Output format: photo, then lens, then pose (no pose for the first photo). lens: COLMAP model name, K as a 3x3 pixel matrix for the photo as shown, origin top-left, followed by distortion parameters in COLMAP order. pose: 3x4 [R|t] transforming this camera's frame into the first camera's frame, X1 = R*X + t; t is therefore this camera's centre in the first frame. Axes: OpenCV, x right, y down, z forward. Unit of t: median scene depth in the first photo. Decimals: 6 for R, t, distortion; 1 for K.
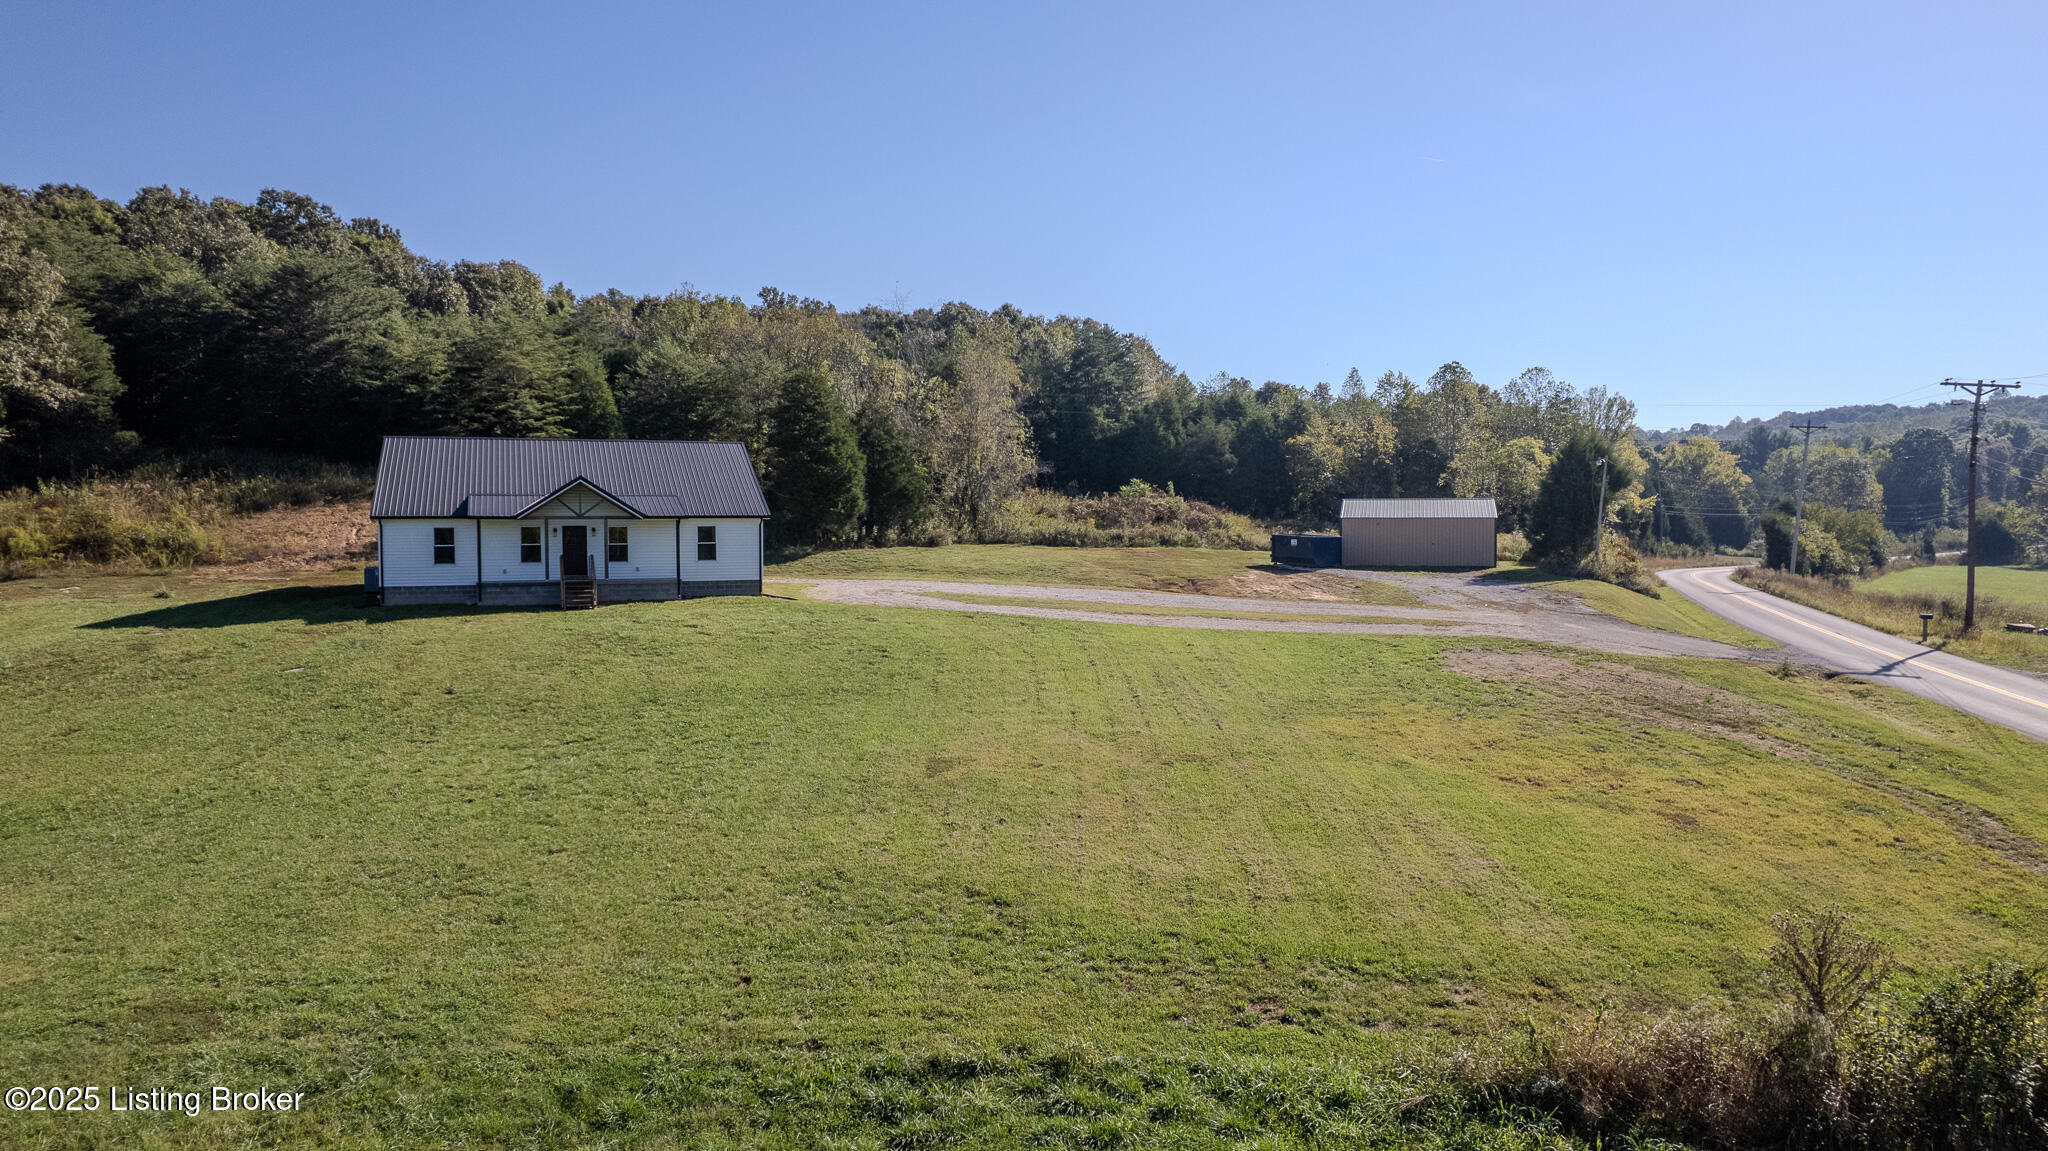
lens RADIAL K [[1307.2, 0, 1024.0], [0, 1307.2, 575.5], [0, 0, 1]] dist [-0.075271, 0.065407]
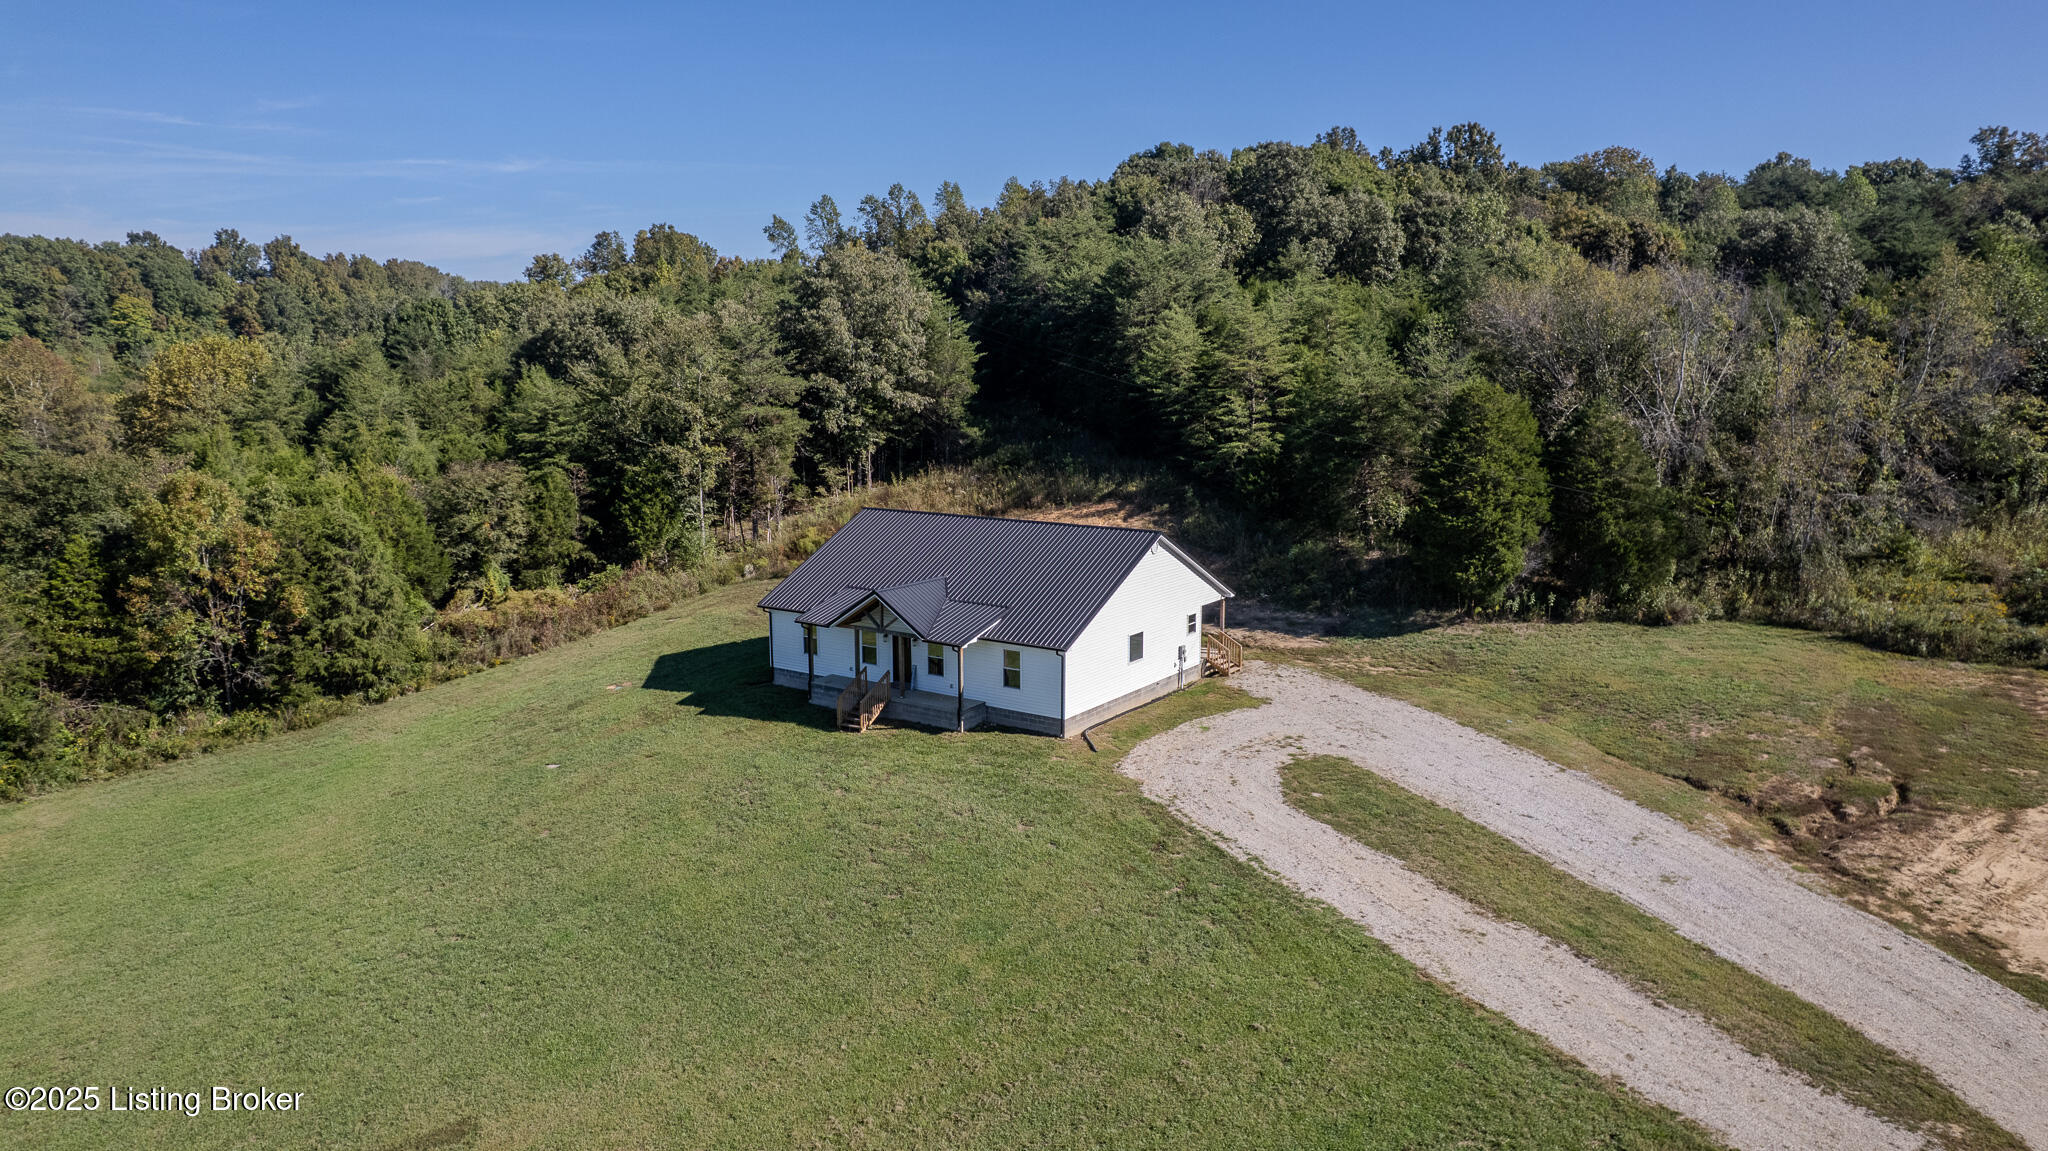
lens RADIAL K [[1307.2, 0, 1024.0], [0, 1307.2, 575.5], [0, 0, 1]] dist [-0.075271, 0.065407]
pose [[0.560901, 0.134747, -0.816843, 0.321642], [-0.033660, 0.989561, 0.140126, -0.143075], [0.827198, -0.051102, 0.559582, 0.345580]]
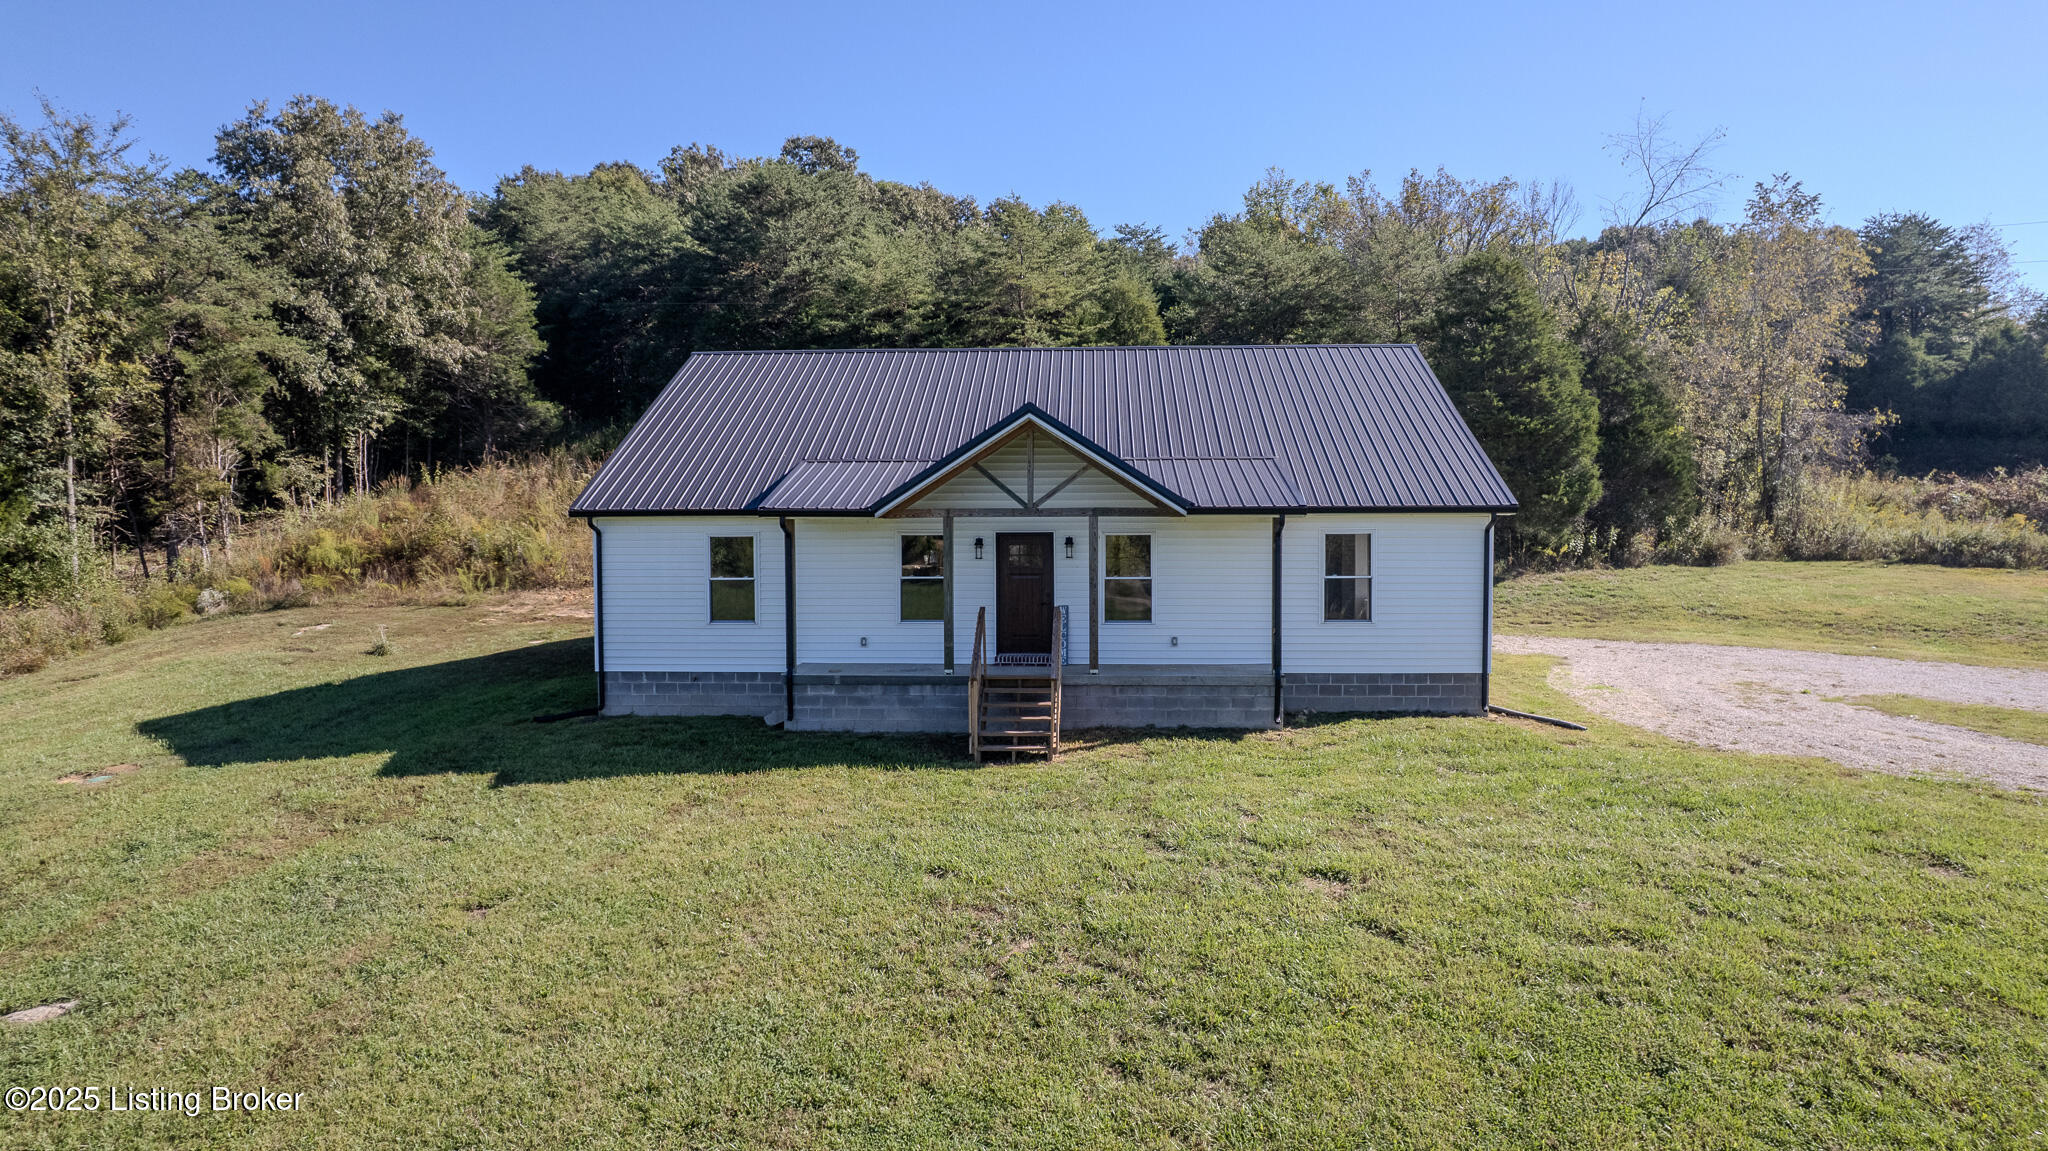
lens RADIAL K [[1307.2, 0, 1024.0], [0, 1307.2, 575.5], [0, 0, 1]] dist [-0.075271, 0.065407]
pose [[0.908516, 0.016261, -0.417535, -0.114195], [-0.015239, 0.999867, 0.005781, -0.017560], [0.417573, 0.001111, 0.908643, 0.408000]]
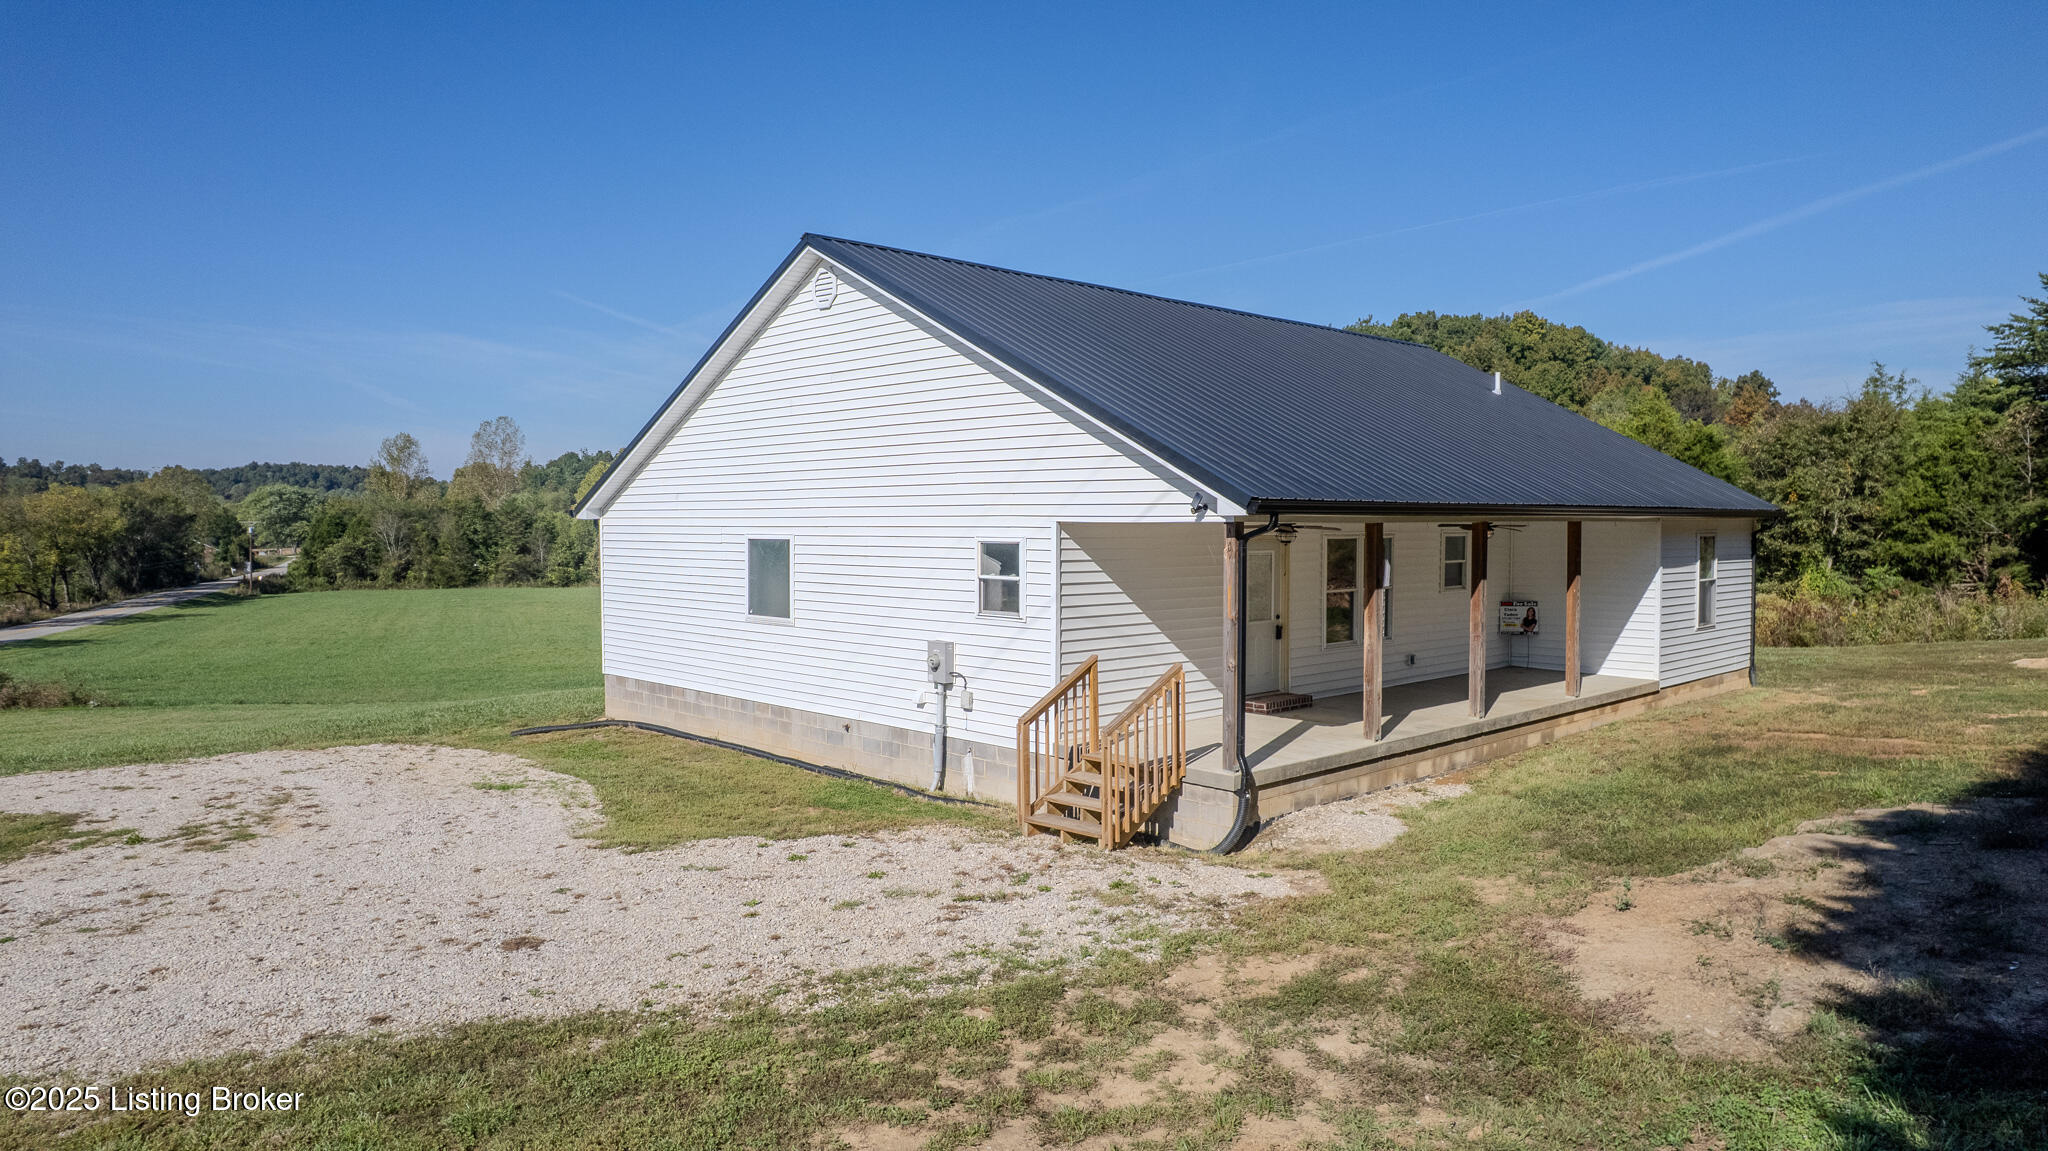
lens RADIAL K [[1311.9, 0, 1024.0], [0, 1311.9, 575.5], [0, 0, 1]] dist [-0.084985, 0.072886]
pose [[-0.925628, 0.017348, -0.378038, -0.116947], [-0.013597, 0.996779, 0.079035, -0.040320], [0.378191, 0.078297, -0.922410, 0.964829]]
